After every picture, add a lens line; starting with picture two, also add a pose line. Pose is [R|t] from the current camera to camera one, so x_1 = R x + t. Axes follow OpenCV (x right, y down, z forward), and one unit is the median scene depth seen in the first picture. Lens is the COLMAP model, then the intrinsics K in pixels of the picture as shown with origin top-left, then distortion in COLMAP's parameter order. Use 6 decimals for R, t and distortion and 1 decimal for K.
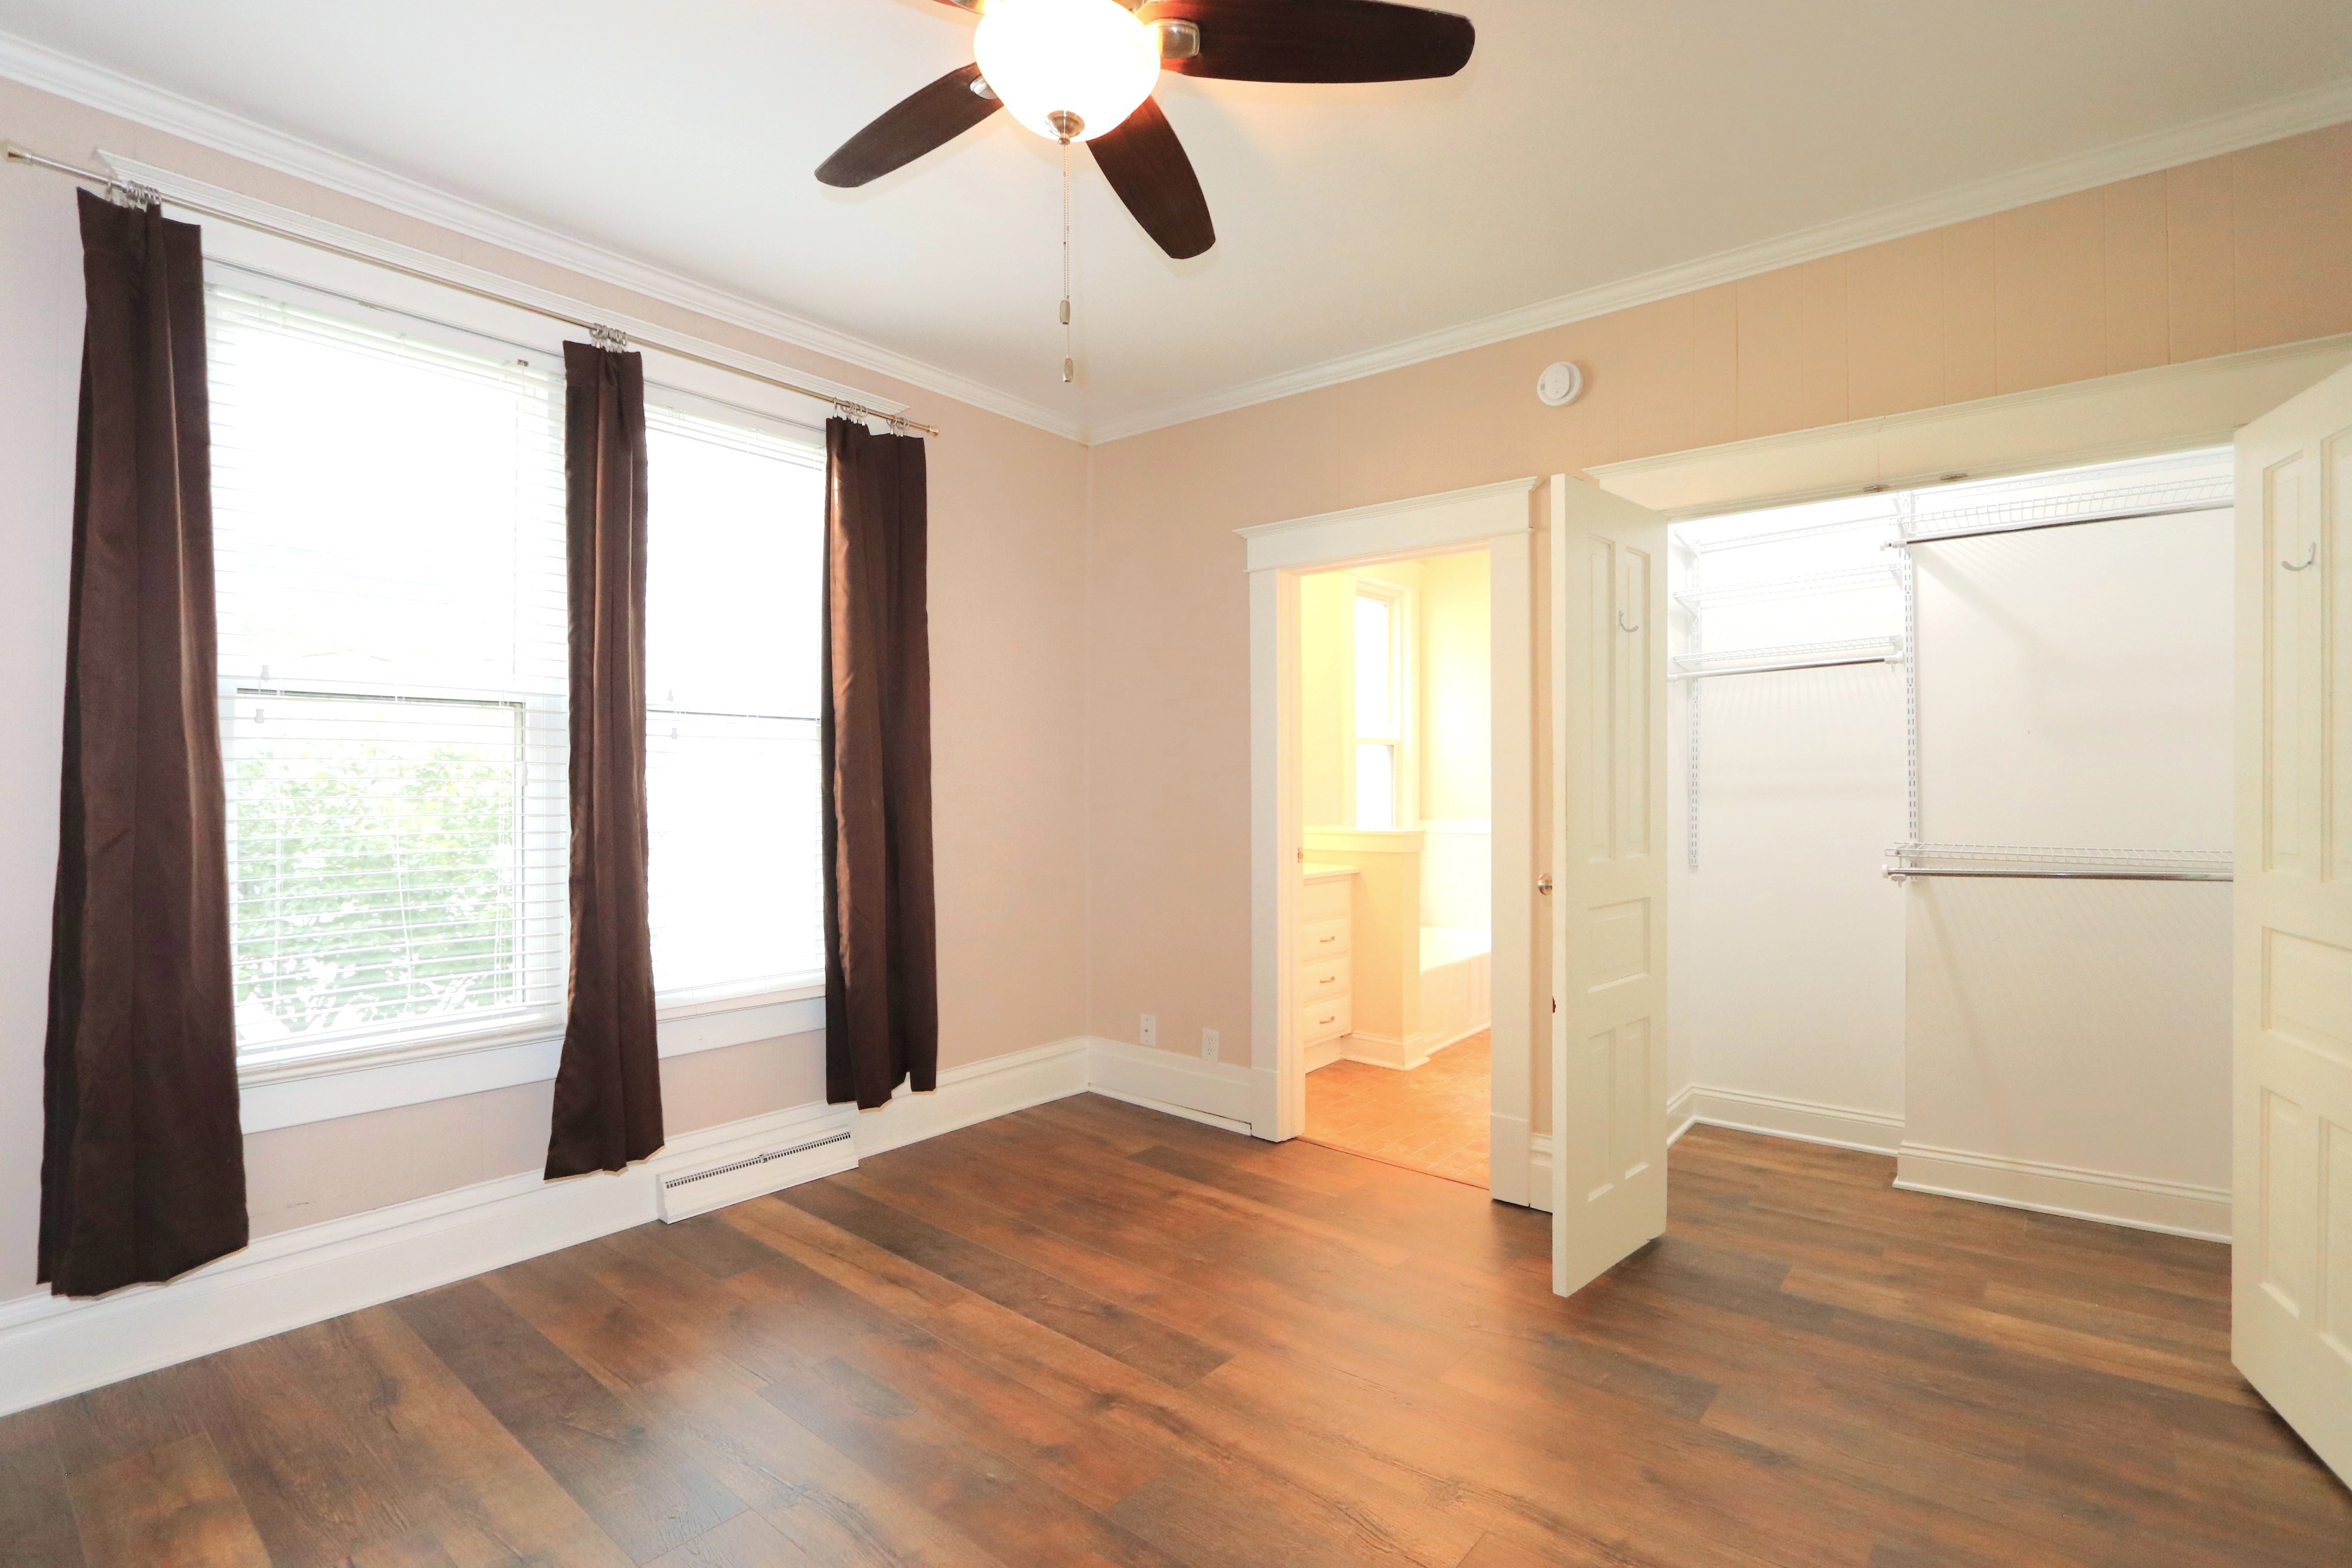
lens RADIAL K [[1079.5, 0, 1176.0], [0, 1079.5, 784.0], [0, 0, 1]] dist [-0.019019, 0.000288]
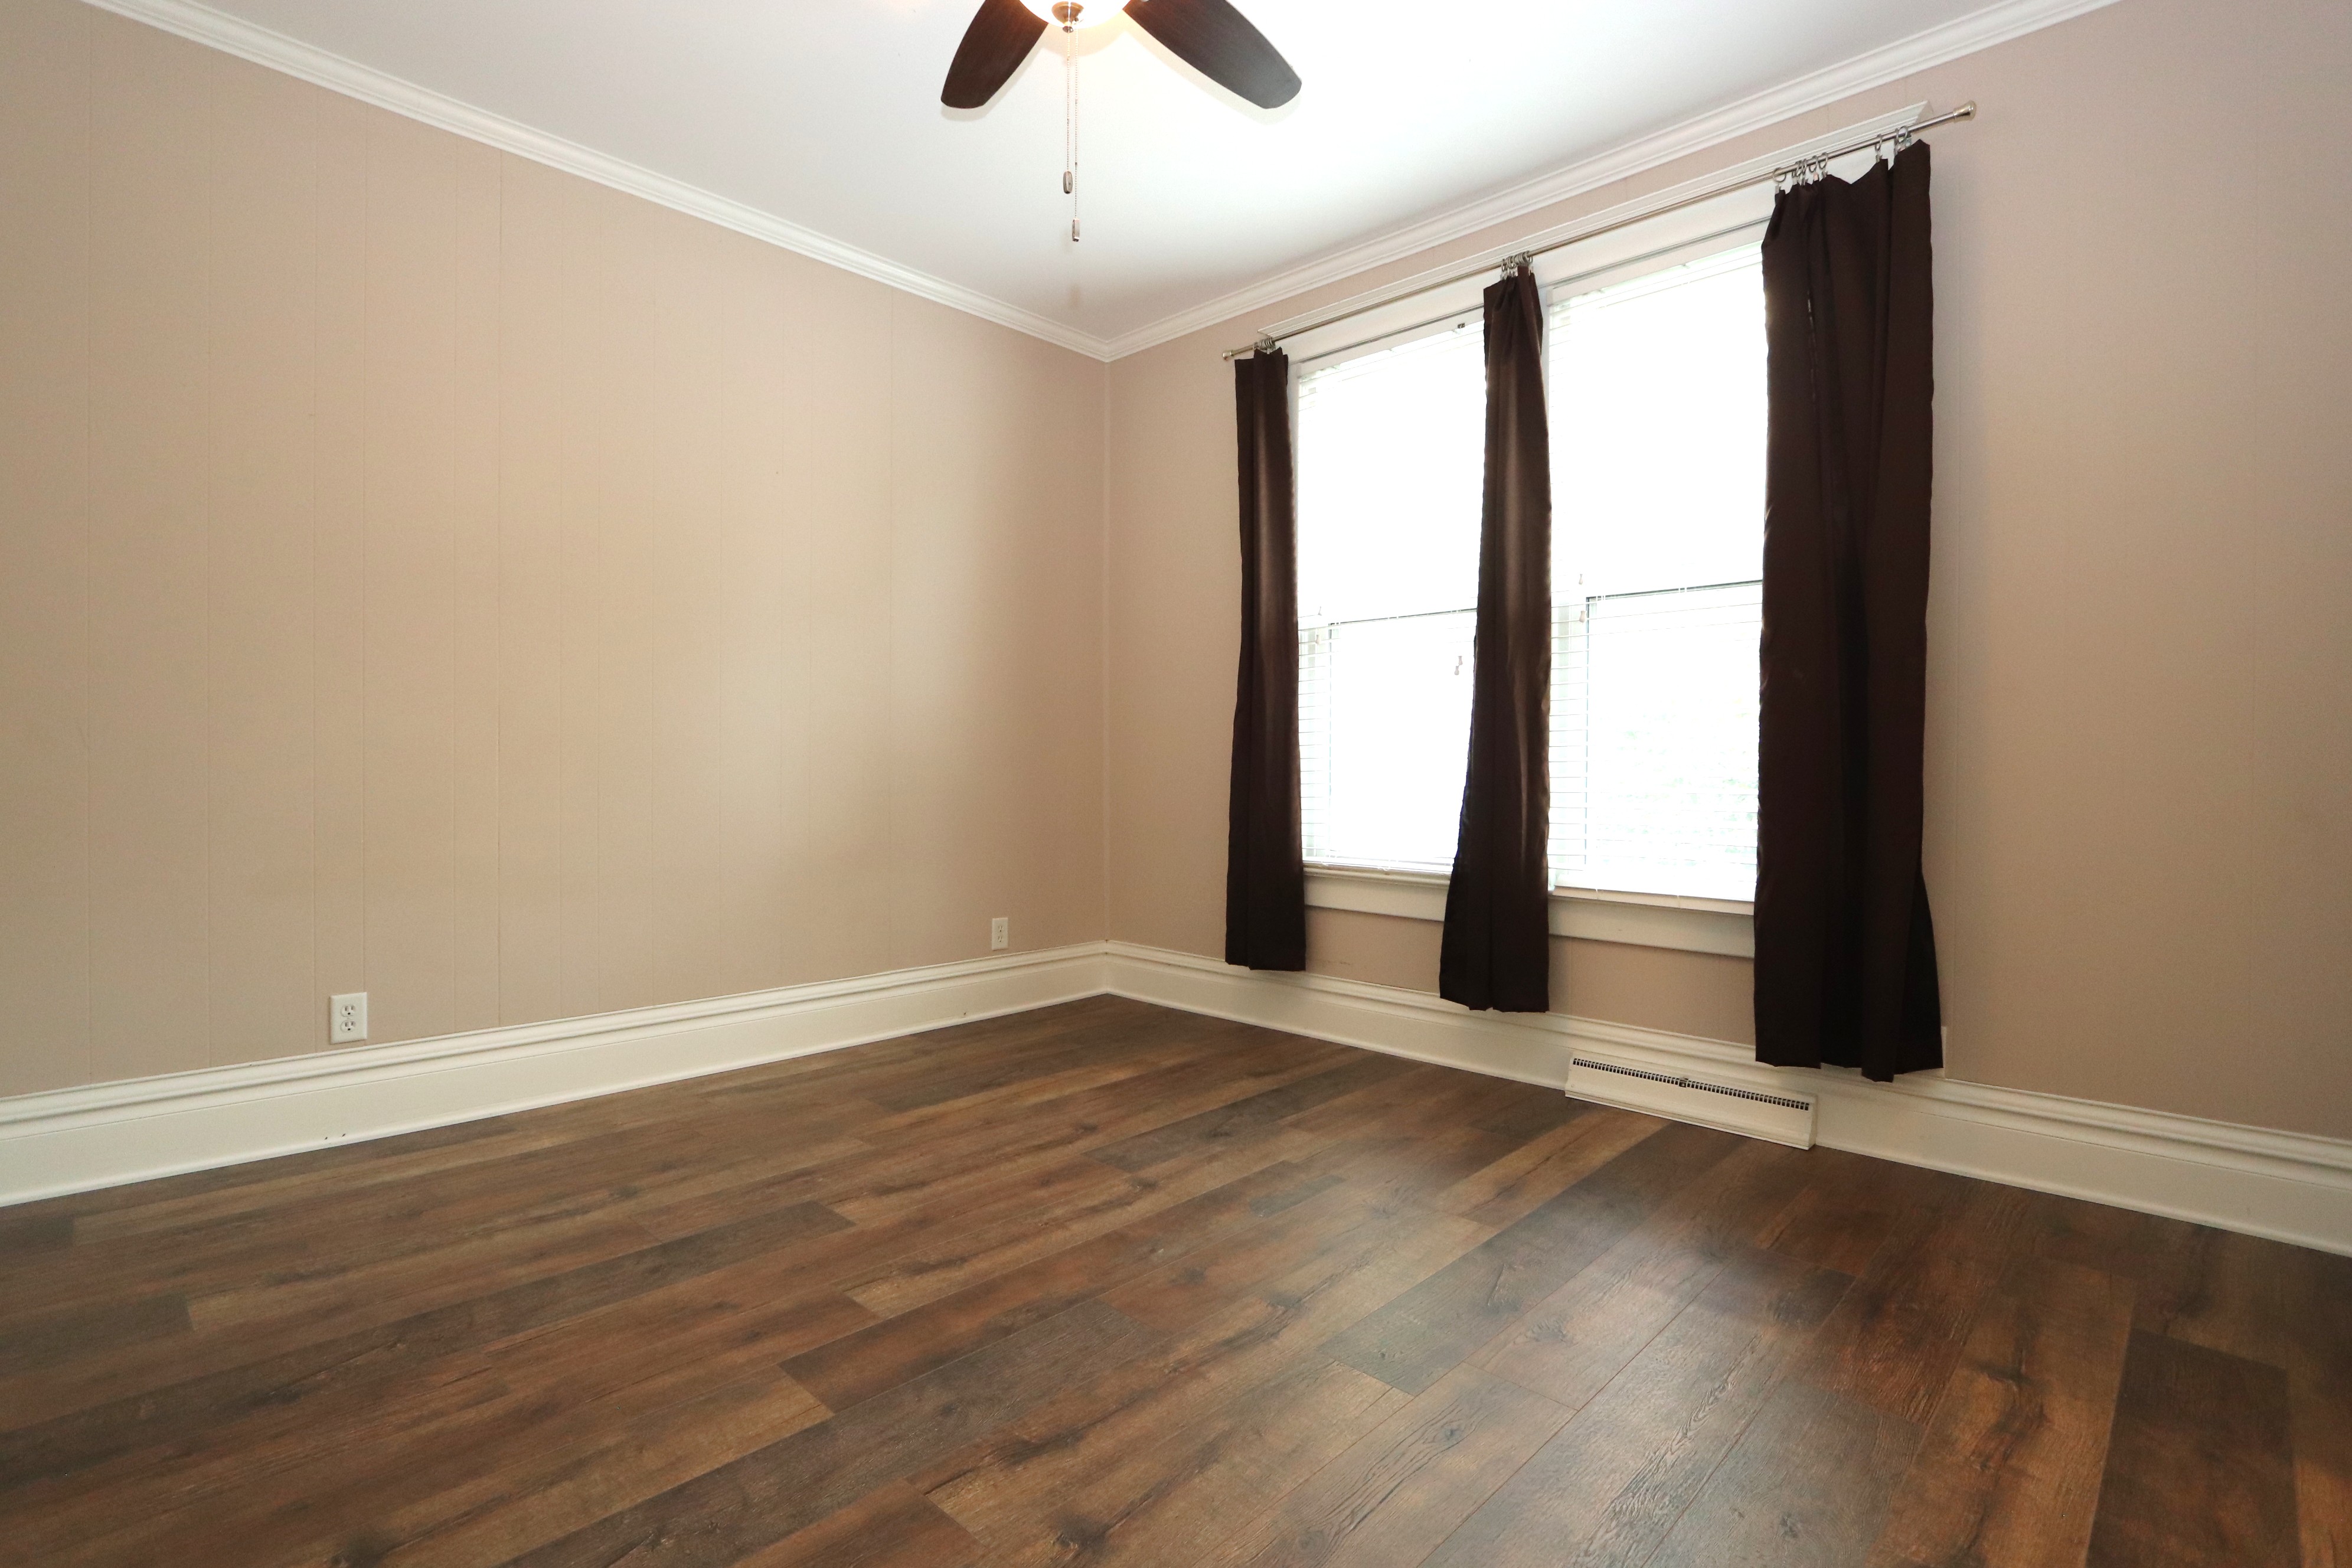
lens RADIAL K [[1127.6, 0, 1176.0], [0, 1127.6, 784.0], [0, 0, 1]] dist [-0.018577, 0.000745]
pose [[-0.070467, 0.016352, -0.997380, 0.649690], [-0.001988, 0.999861, 0.016534, 0.097874], [0.997512, 0.003148, -0.070425, 0.732609]]
